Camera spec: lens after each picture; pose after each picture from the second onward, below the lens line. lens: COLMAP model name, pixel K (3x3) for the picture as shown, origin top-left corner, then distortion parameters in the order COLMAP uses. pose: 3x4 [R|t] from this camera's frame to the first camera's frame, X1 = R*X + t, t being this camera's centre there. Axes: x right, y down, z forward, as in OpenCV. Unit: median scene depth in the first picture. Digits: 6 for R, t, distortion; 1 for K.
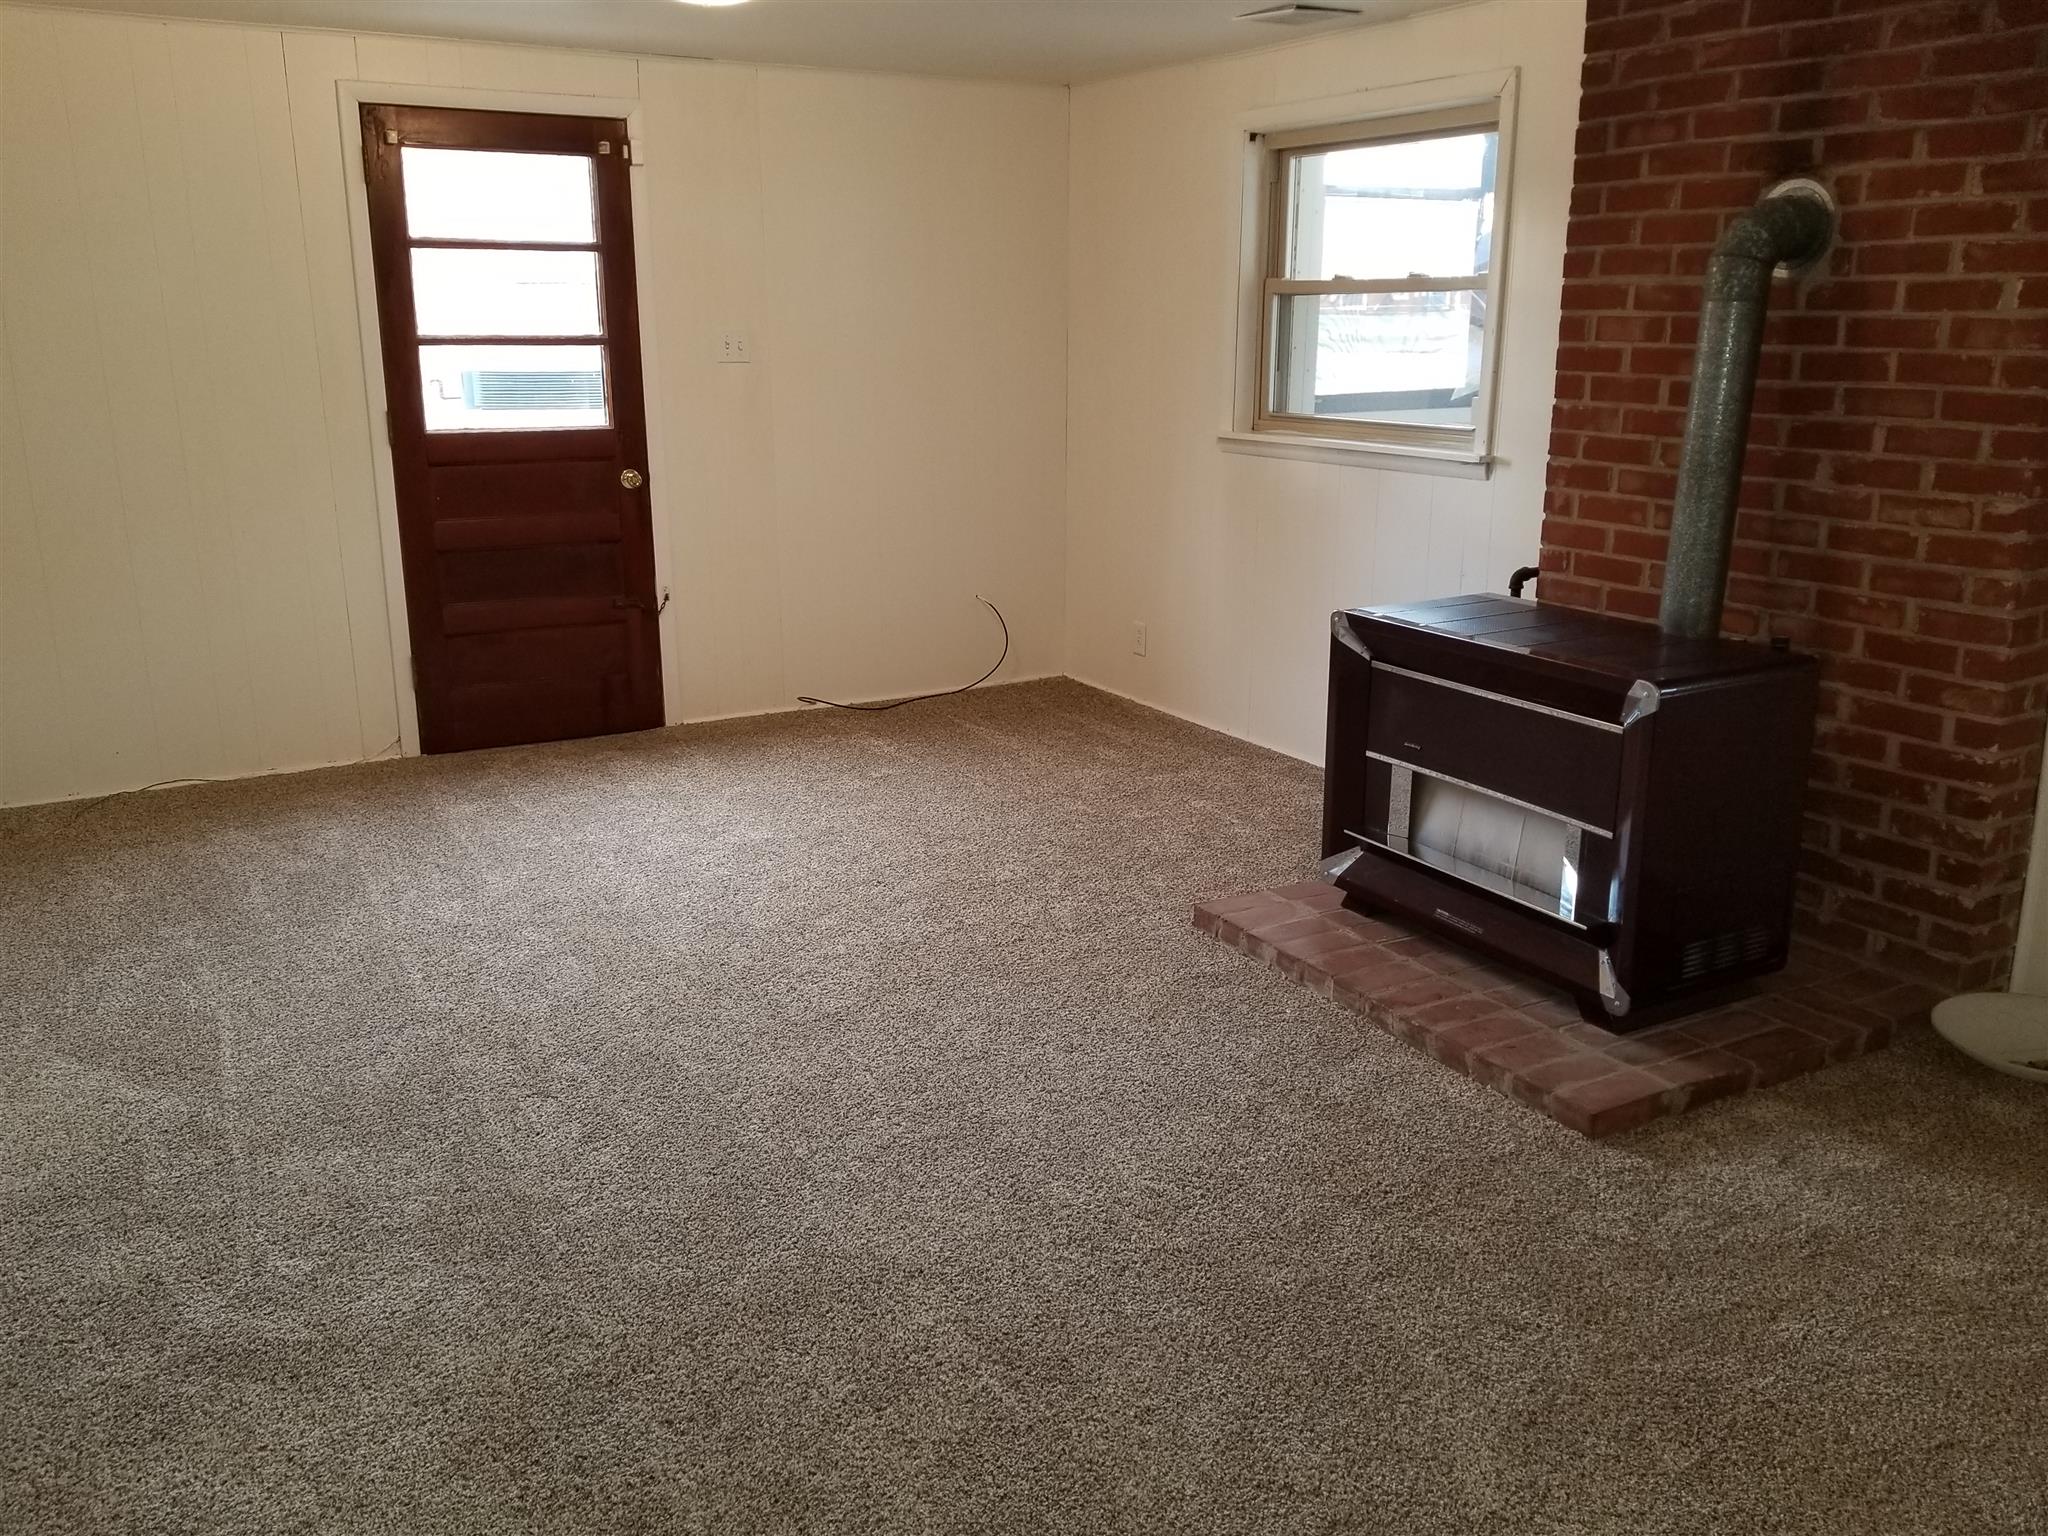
lens RADIAL K [[1743.4, 0, 1026.1], [0, 1743.4, 770.7], [0, 0, 1]] dist [0.065368, -0.070012]
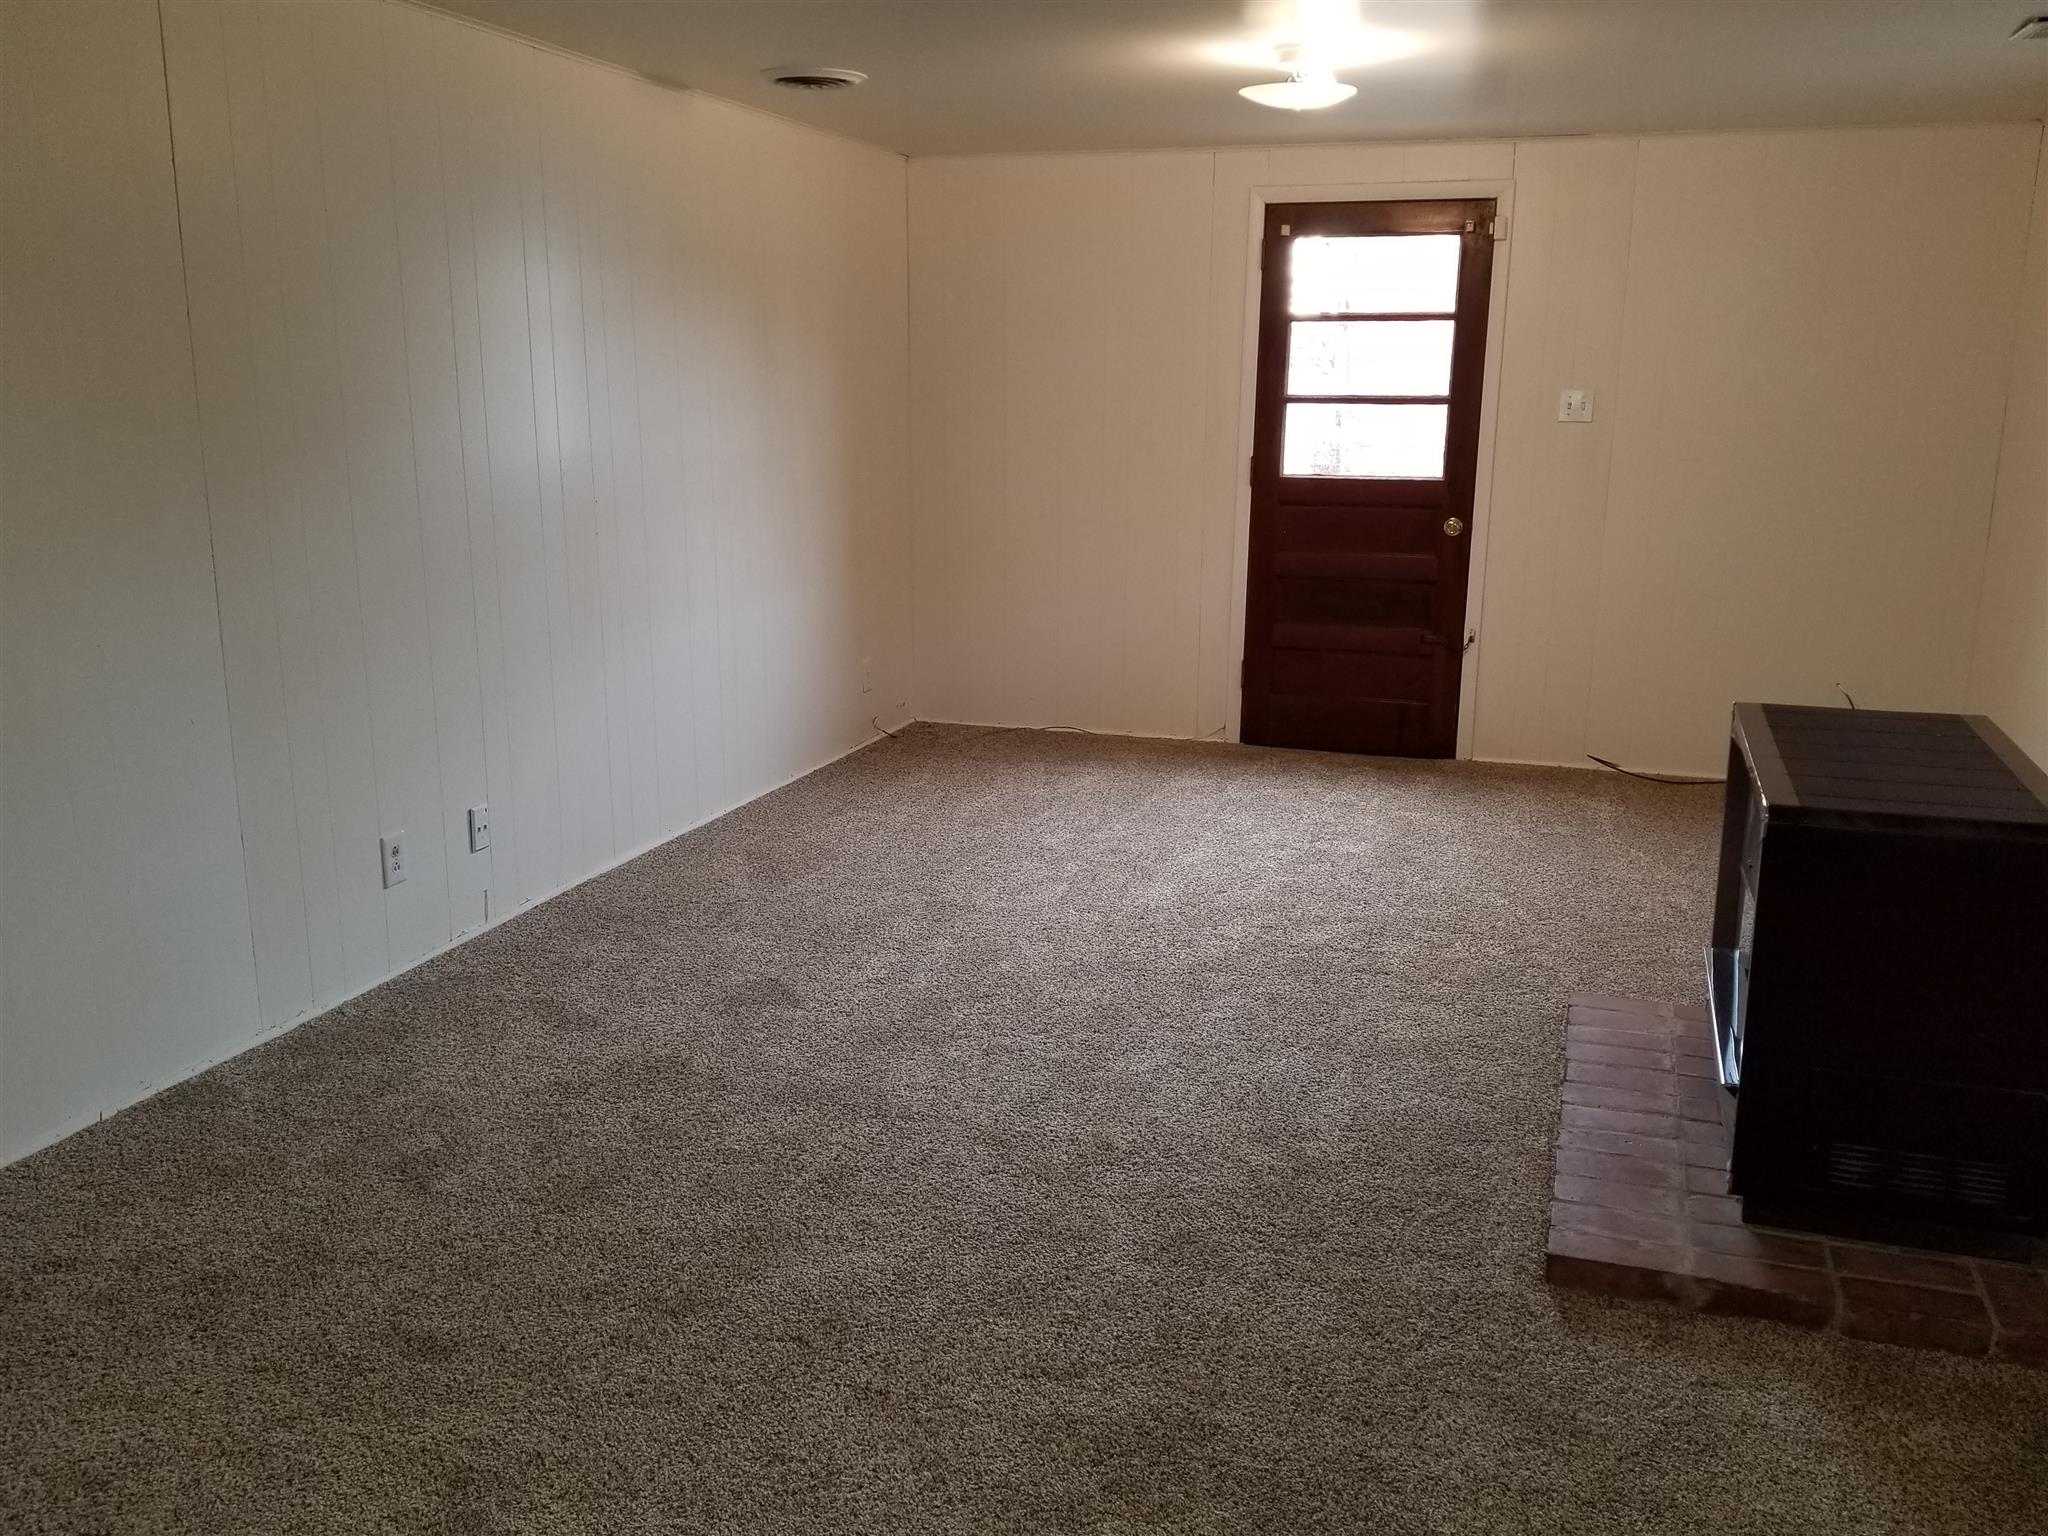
lens RADIAL K [[1743.4, 0, 1018.4], [0, 1743.4, 773.6], [0, 0, 1]] dist [0.065368, -0.070012]
pose [[0.649451, 0.175263, -0.739930, 0.448397], [-0.201464, 0.977961, 0.054814, -0.023520], [0.733230, 0.113470, 0.670446, 0.096525]]
